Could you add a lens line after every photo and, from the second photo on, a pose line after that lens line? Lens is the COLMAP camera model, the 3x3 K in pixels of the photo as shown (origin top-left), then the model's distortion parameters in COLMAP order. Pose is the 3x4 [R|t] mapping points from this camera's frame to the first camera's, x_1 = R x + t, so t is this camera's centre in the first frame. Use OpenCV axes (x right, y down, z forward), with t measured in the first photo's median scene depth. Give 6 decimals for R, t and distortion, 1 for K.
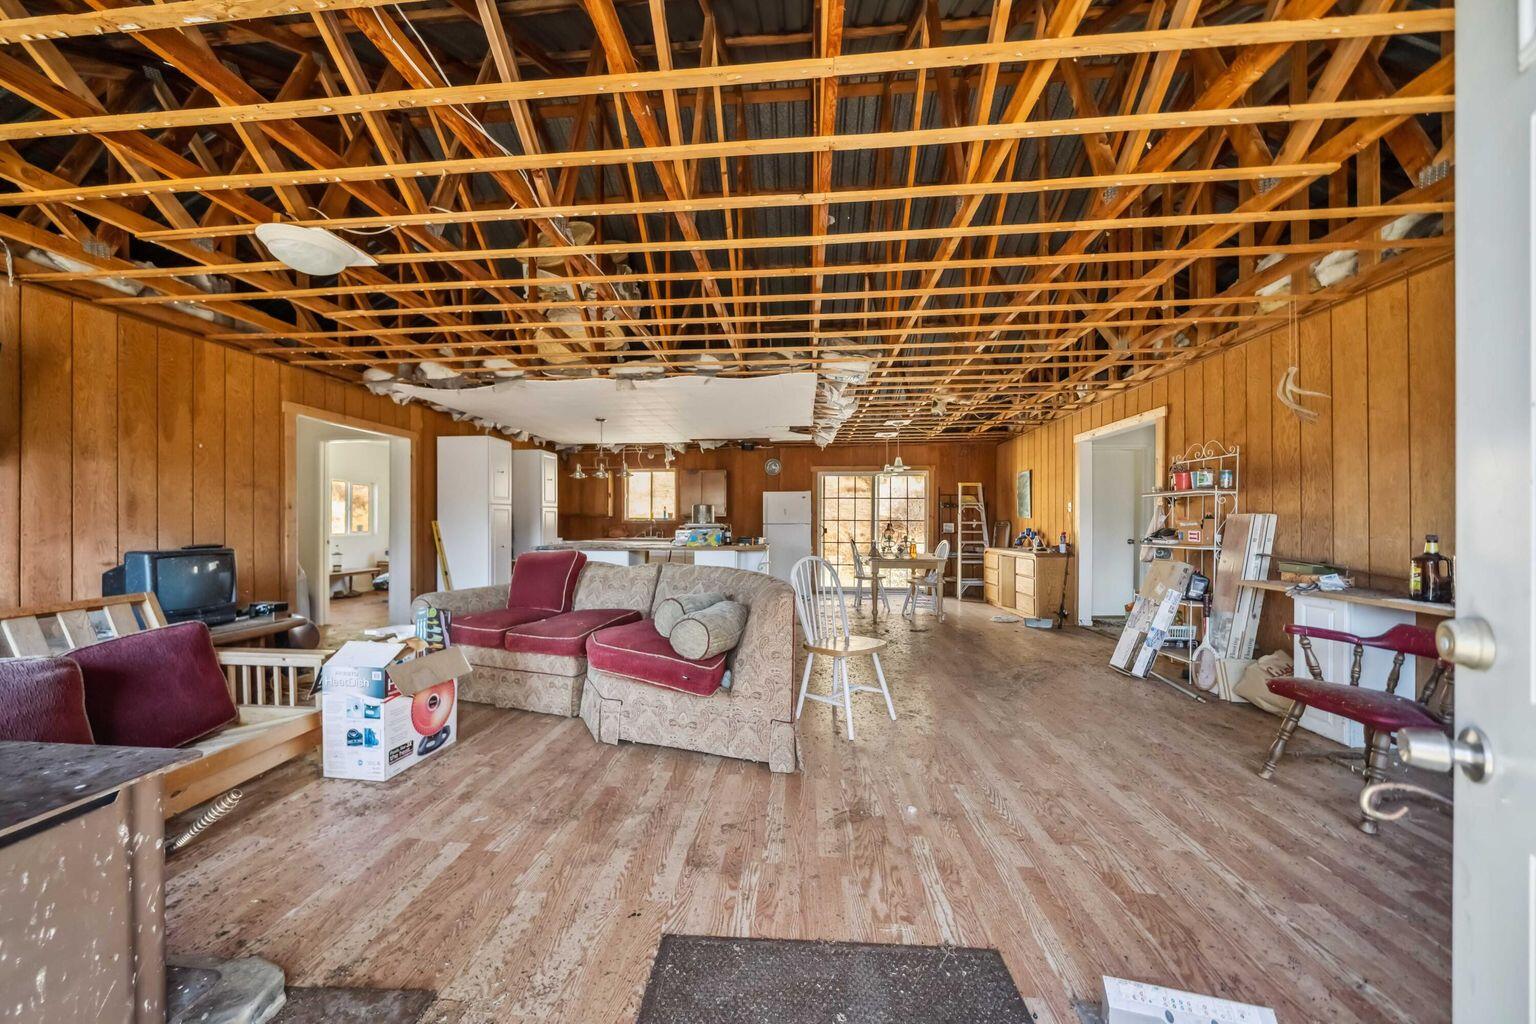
lens RADIAL K [[524.1, 0, 762.1], [0, 524.1, 523.3], [0, 0, 1]] dist [-0.001981, -0.000087]
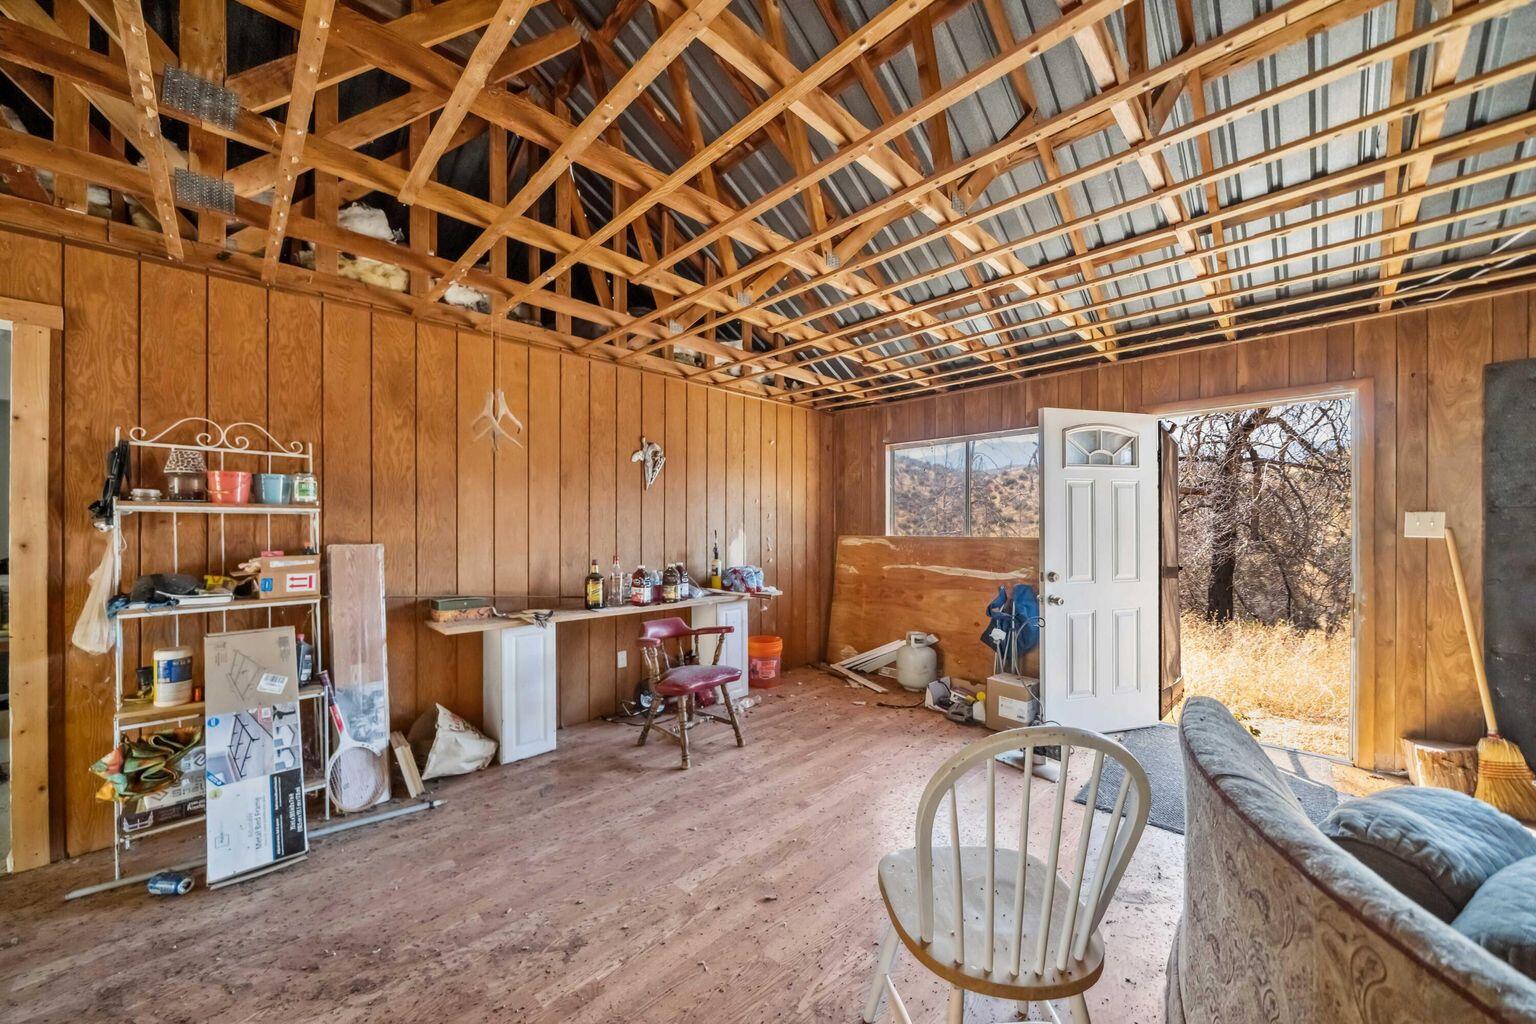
lens RADIAL K [[524.1, 0, 766.4], [0, 524.1, 521.3], [0, 0, 1]] dist [-0.001981, -0.000087]
pose [[-0.741183, 0.001258, 0.671302, 0.008103], [-0.005724, 0.999950, -0.008194, -0.058214], [-0.671279, -0.009916, -0.741138, 1.383996]]
